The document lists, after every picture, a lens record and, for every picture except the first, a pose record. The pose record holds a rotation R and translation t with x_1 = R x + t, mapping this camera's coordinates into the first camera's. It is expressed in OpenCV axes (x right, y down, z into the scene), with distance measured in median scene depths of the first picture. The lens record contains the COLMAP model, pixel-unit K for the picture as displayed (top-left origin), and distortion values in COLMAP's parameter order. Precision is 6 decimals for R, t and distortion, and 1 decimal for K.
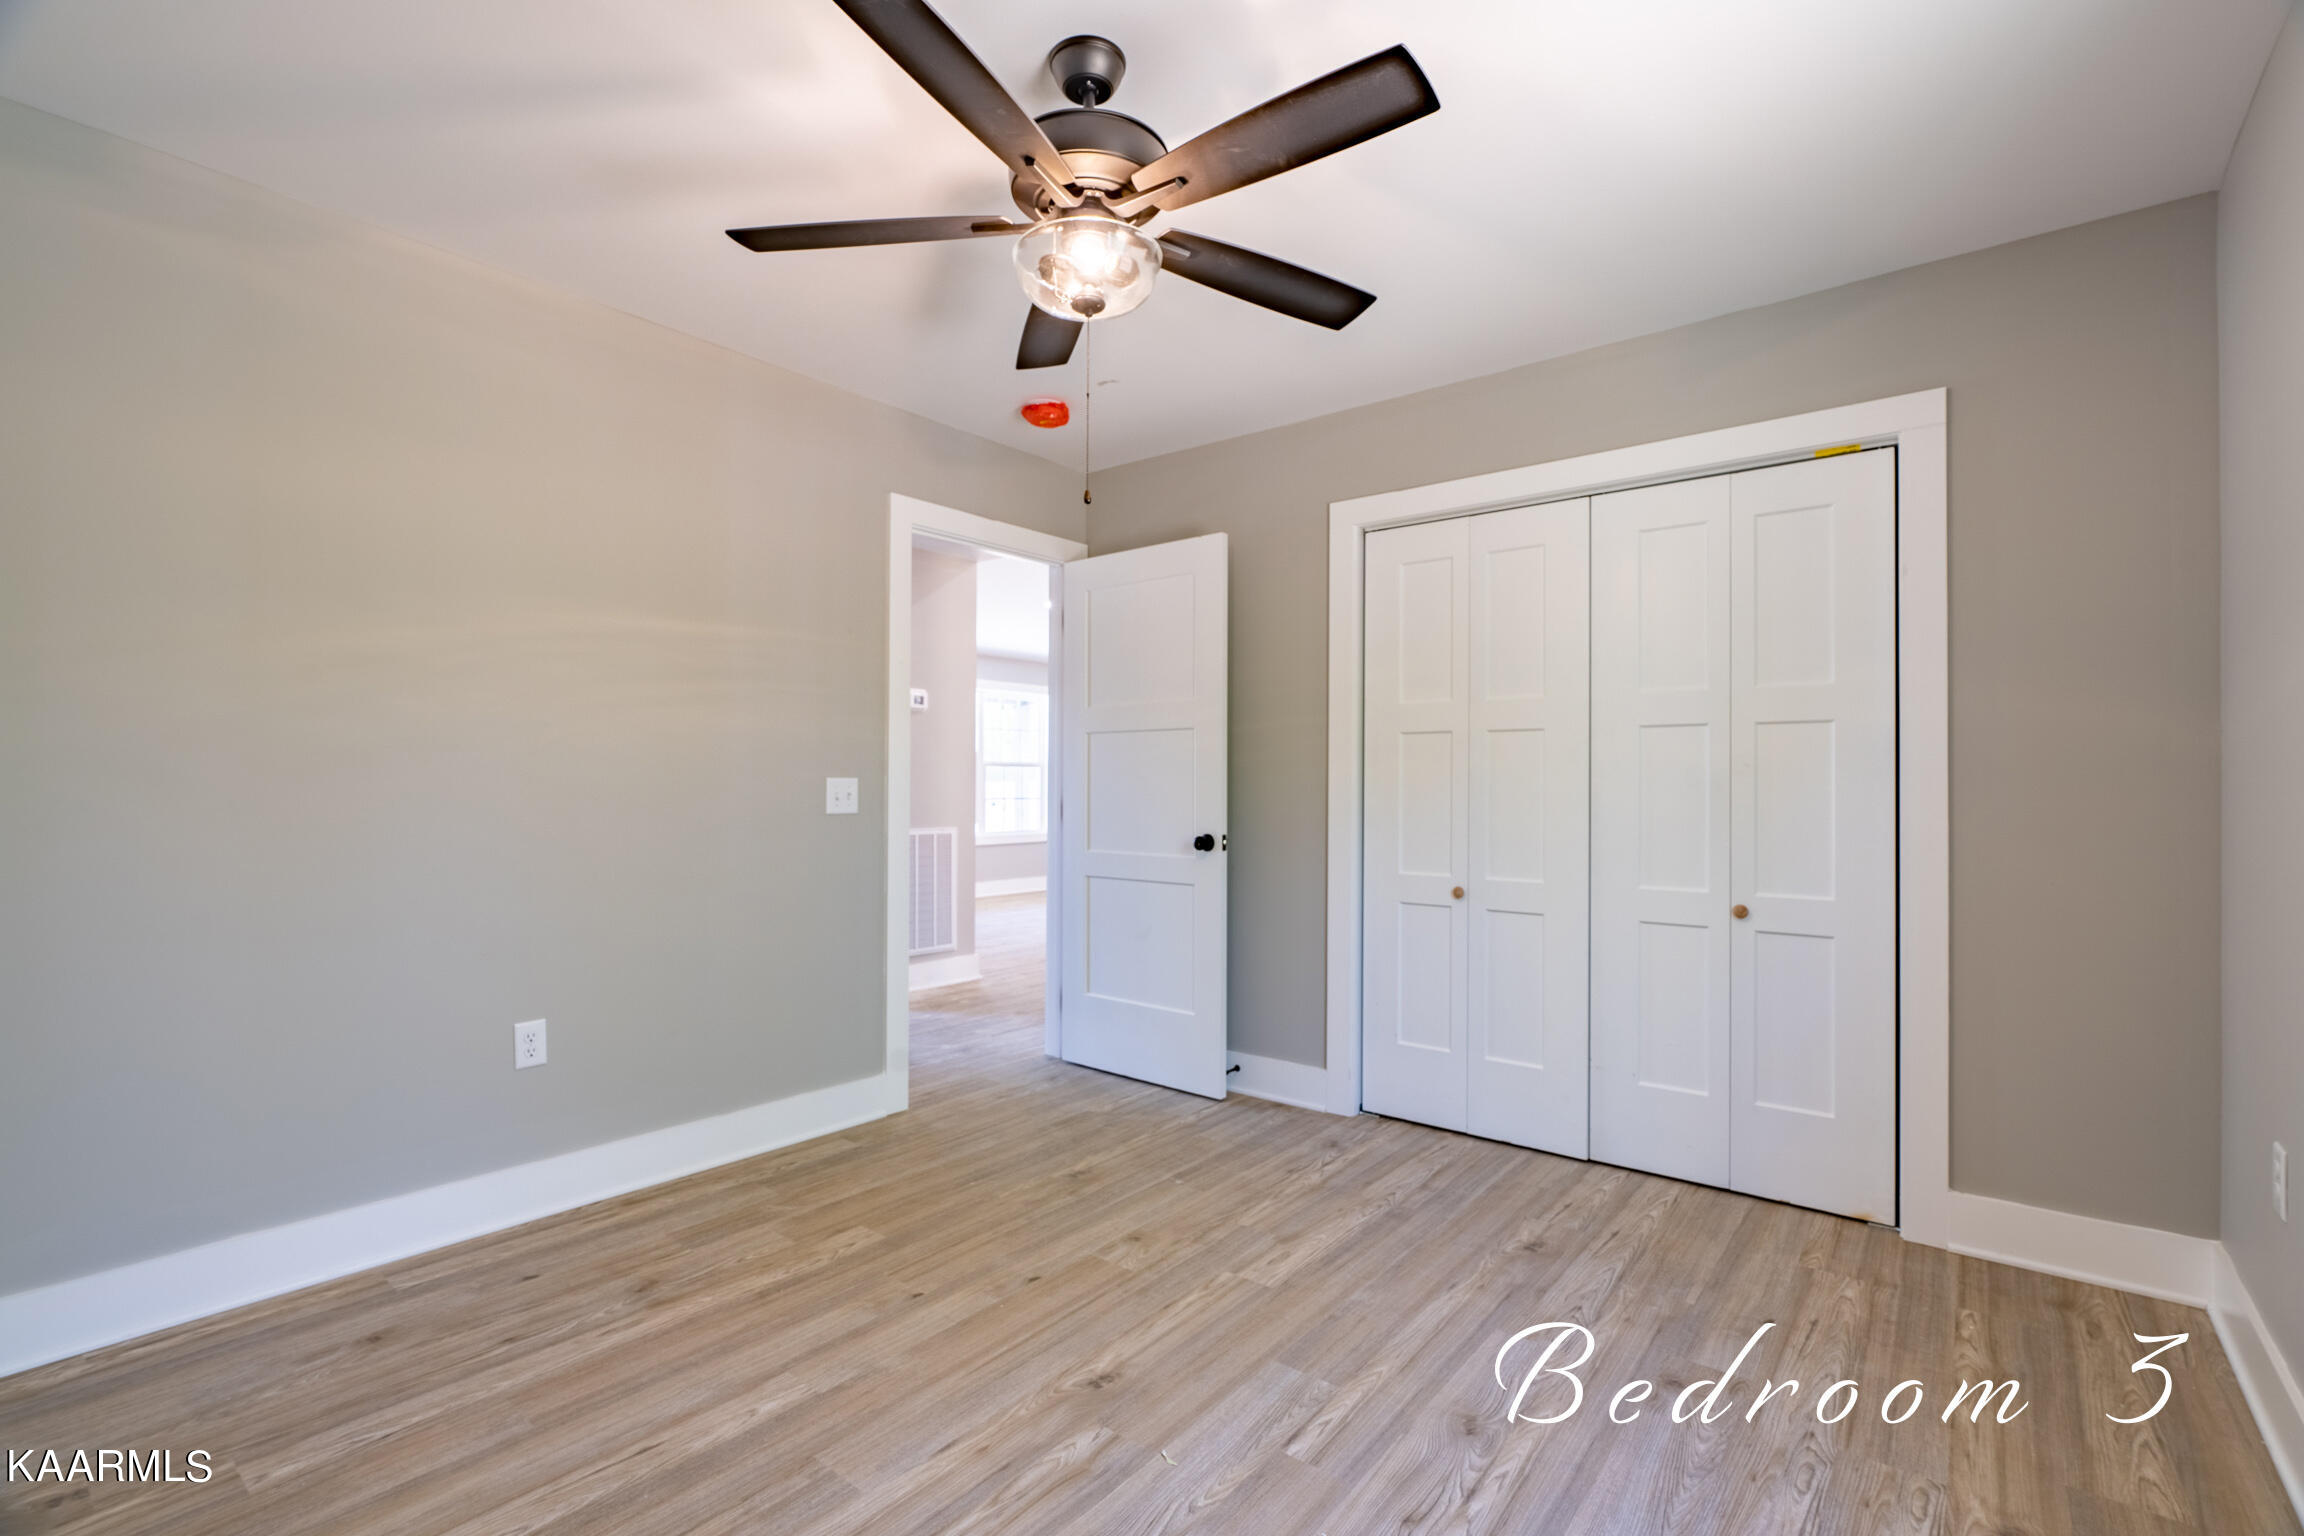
lens RADIAL K [[1079.2, 0, 1145.7], [0, 1079.2, 766.2], [0, 0, 1]] dist [-0.001998, -0.000204]
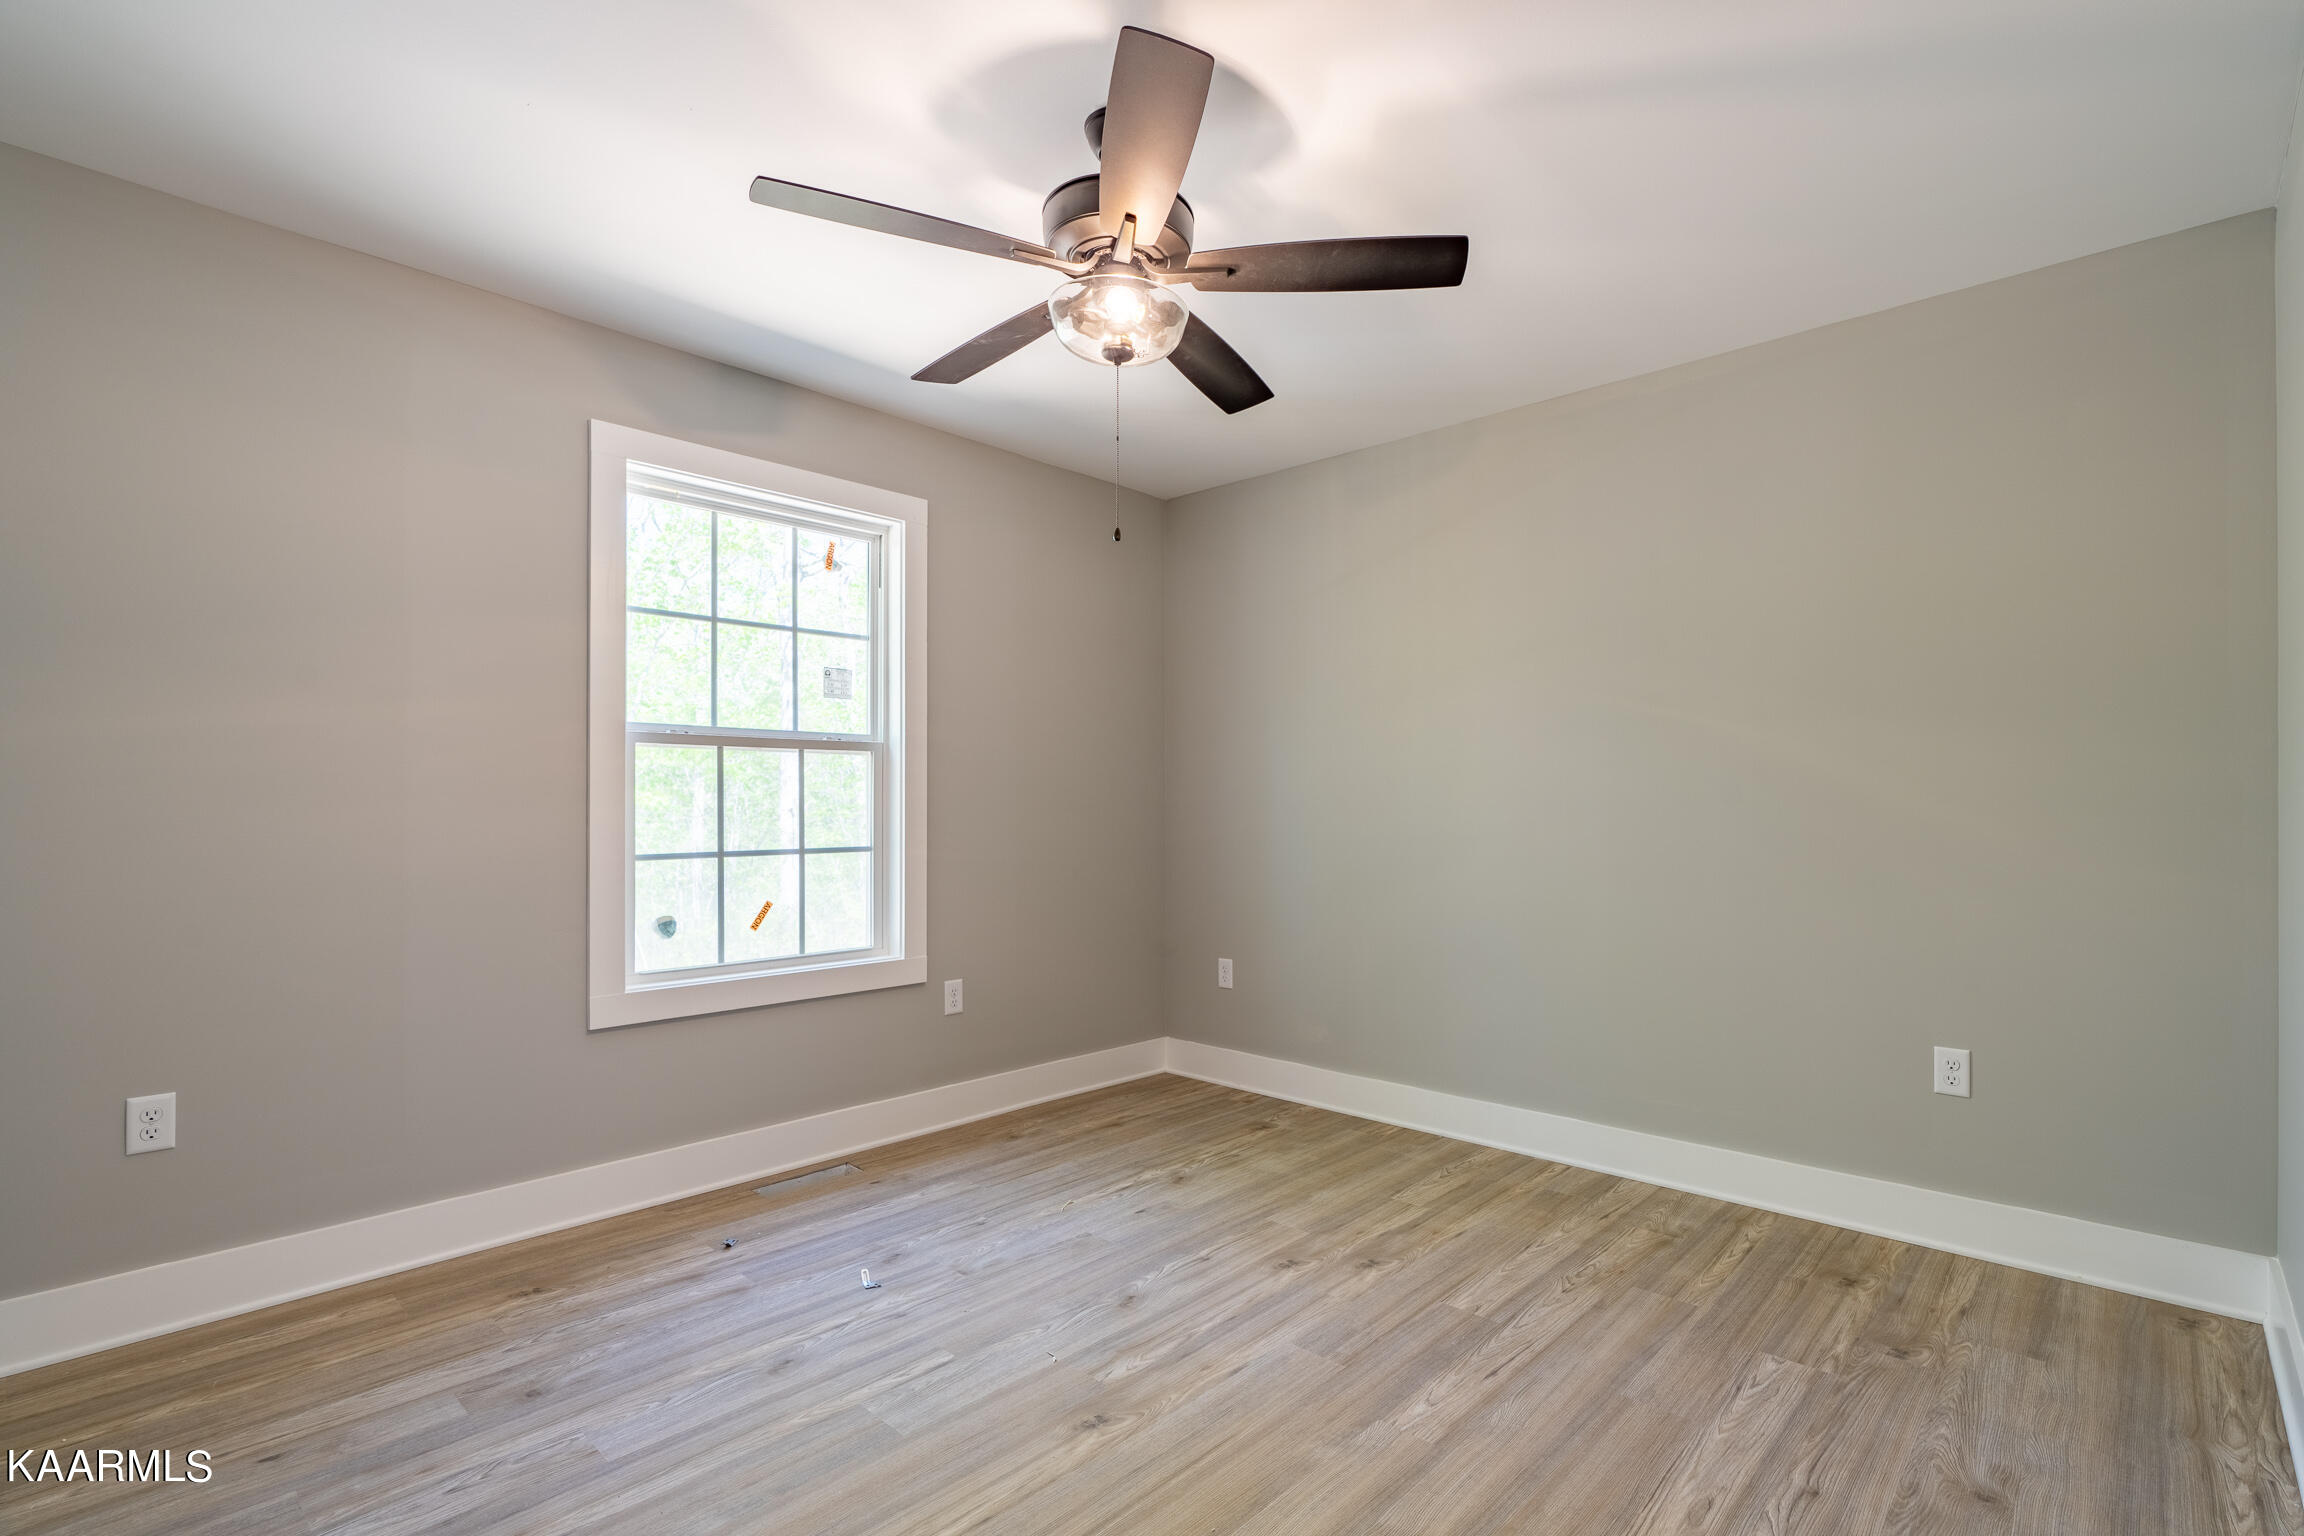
lens RADIAL K [[1029.9, 0, 1143.5], [0, 1029.9, 815.3], [0, 0, 1]] dist [0.001940, 0.000054]
pose [[-0.994887, -0.003926, 0.100919, -0.181858], [-0.005157, 0.999915, -0.011942, 0.039290], [-0.100864, -0.012402, -0.994823, 1.988216]]
